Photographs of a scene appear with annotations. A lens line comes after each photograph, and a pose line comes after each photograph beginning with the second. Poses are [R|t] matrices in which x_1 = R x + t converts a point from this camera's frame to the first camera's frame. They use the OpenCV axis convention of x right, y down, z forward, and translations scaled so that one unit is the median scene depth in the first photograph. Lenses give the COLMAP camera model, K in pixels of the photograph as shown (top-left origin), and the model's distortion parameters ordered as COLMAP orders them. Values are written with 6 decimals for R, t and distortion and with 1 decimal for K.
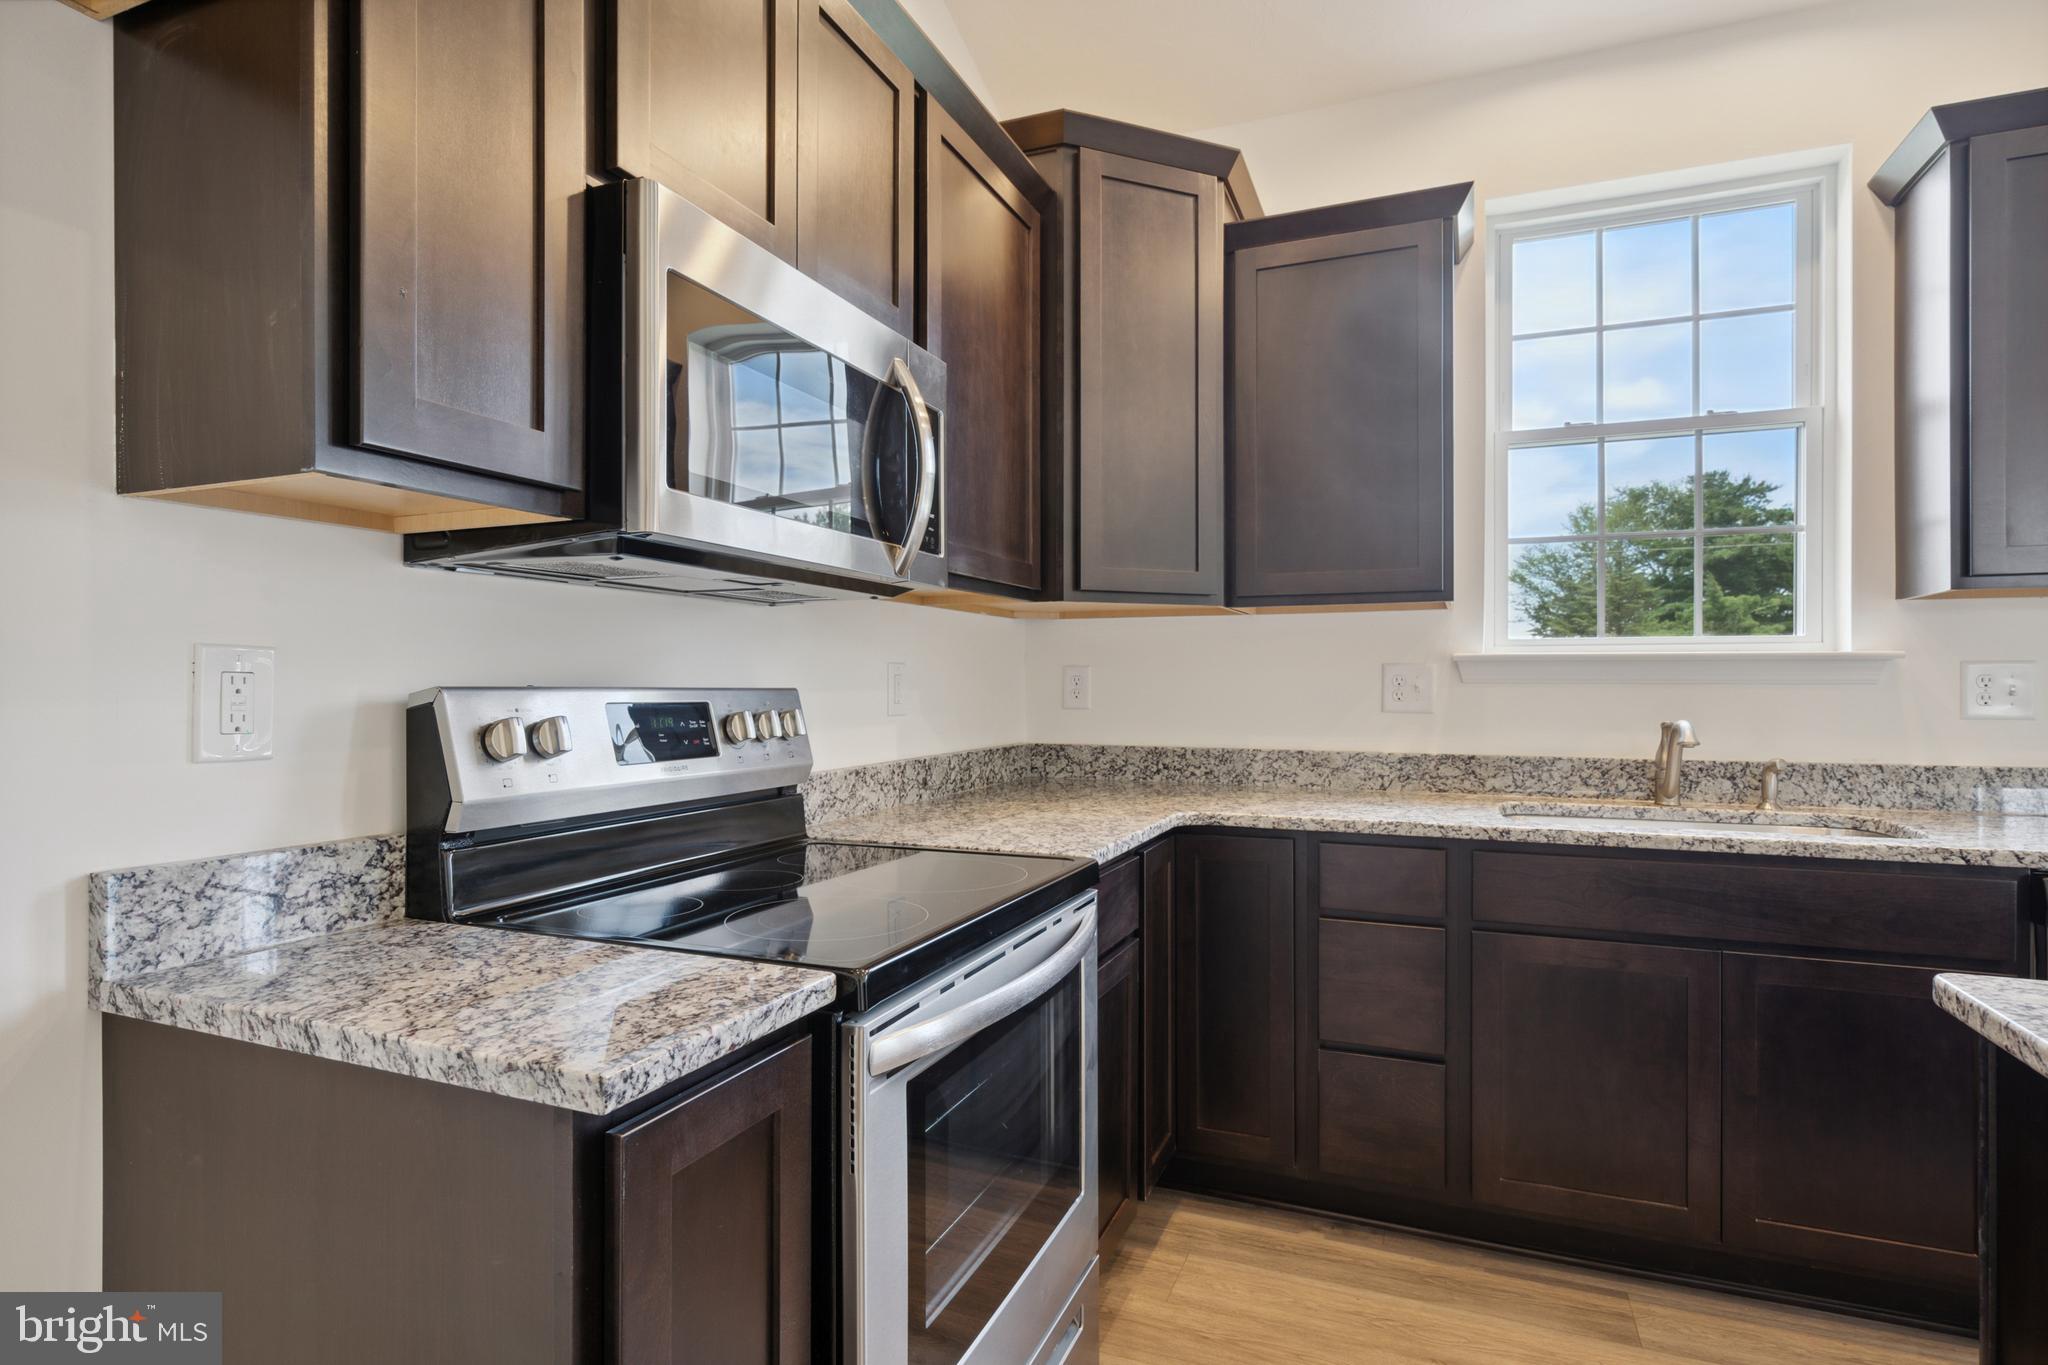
lens RADIAL K [[1046.3, 0, 1029.9], [0, 1046.3, 679.8], [0, 0, 1]] dist [0.000998, 0.000751]
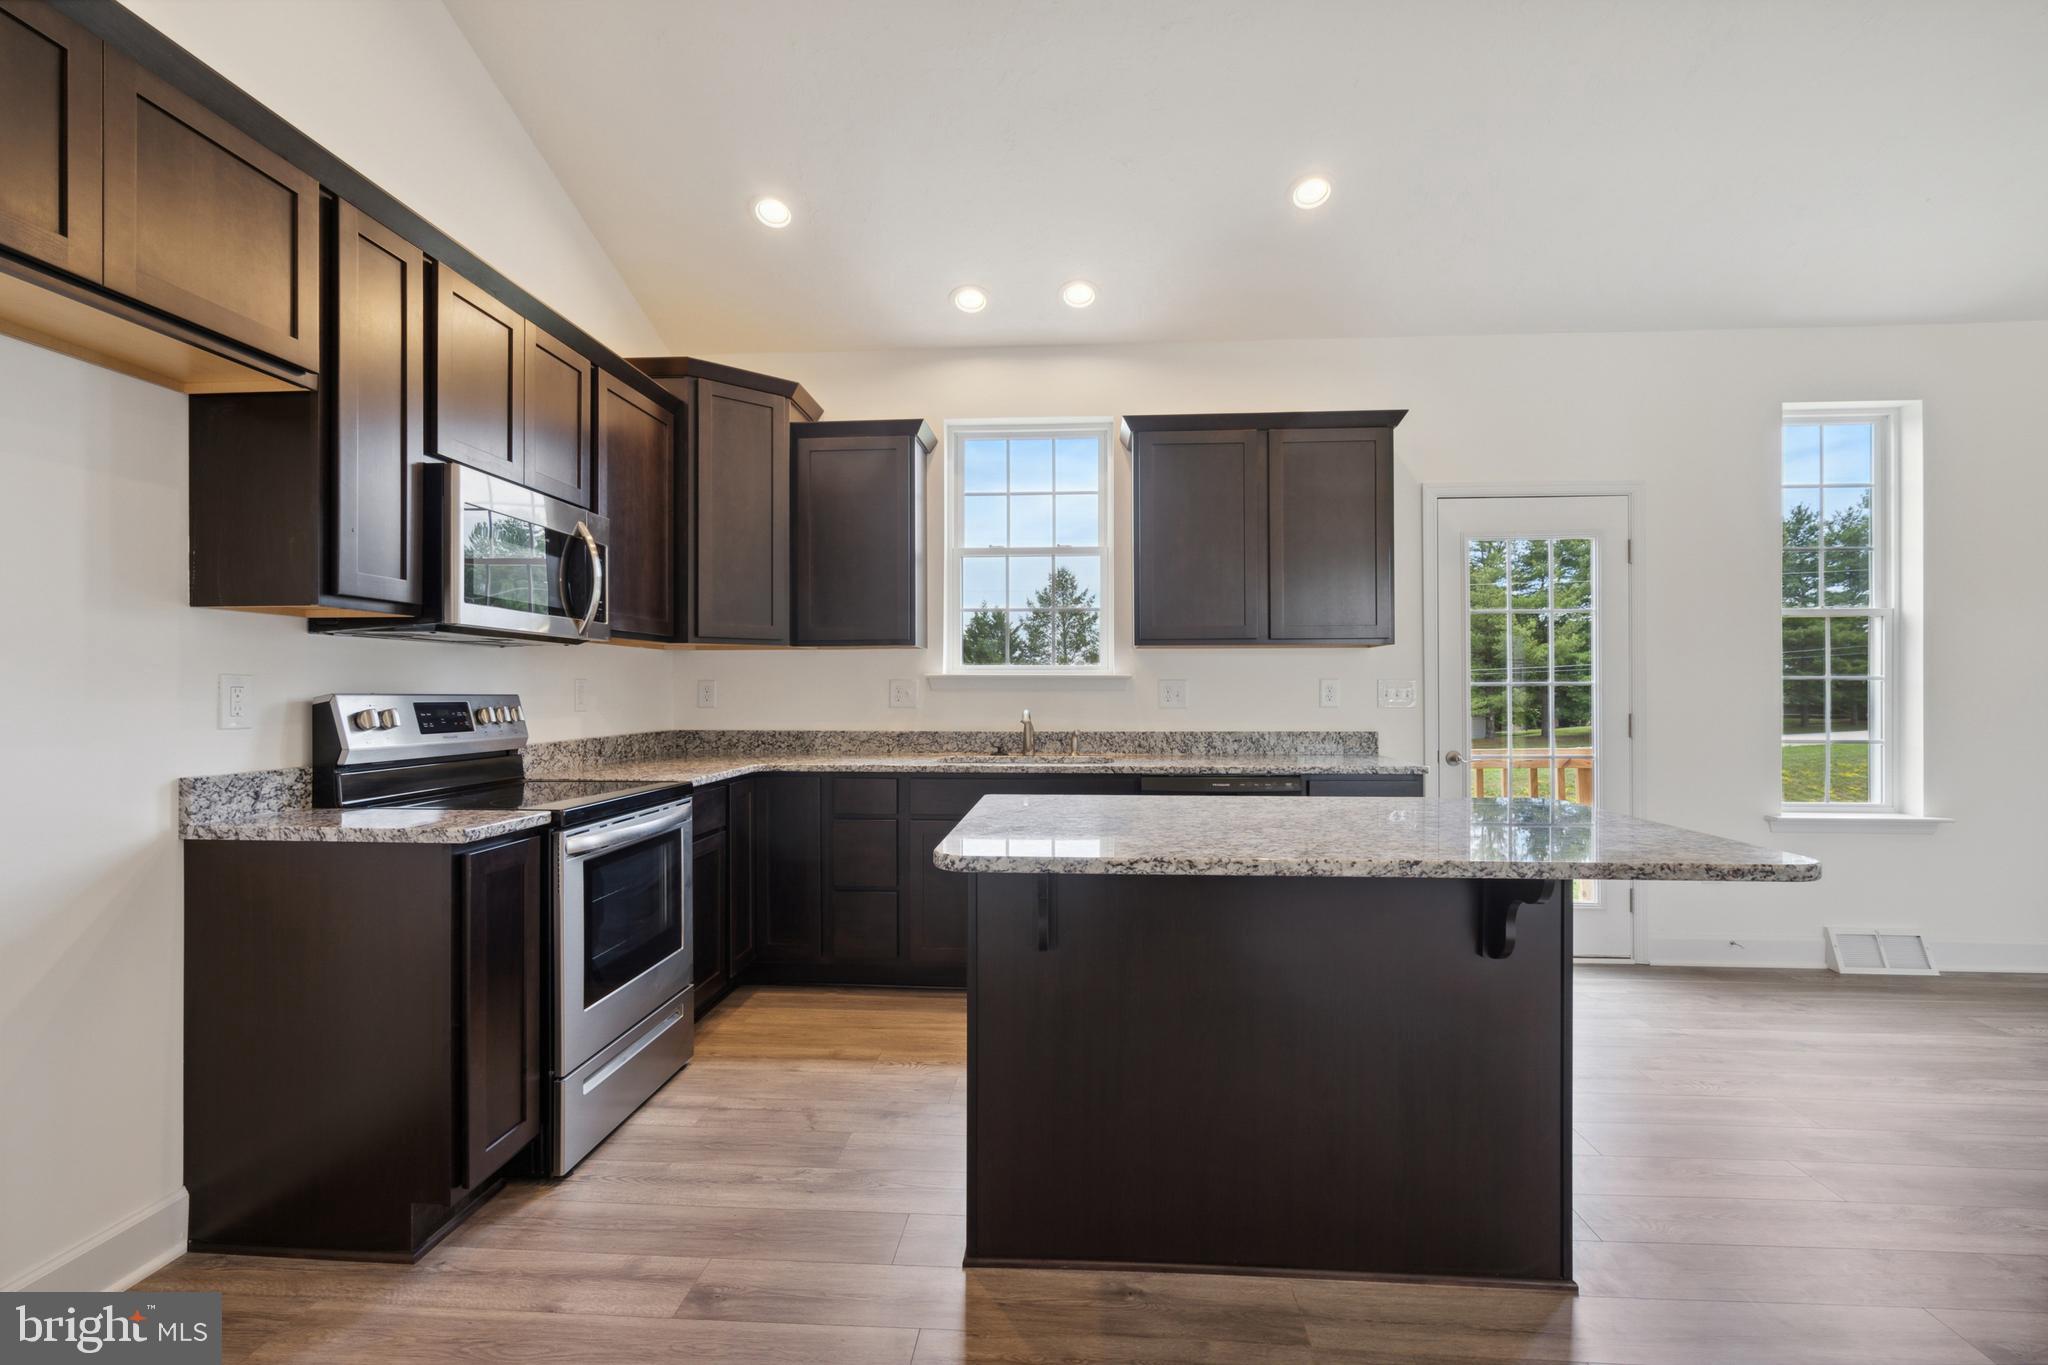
lens RADIAL K [[921.1, 0, 1010.9], [0, 921.1, 687.3], [0, 0, 1]] dist [-0.000868, 0.000280]
pose [[0.953508, -0.000305, 0.301366, 0.083758], [0.000522, 1.000000, -0.000639, -0.001998], [-0.301366, 0.000767, 0.953508, -0.605110]]
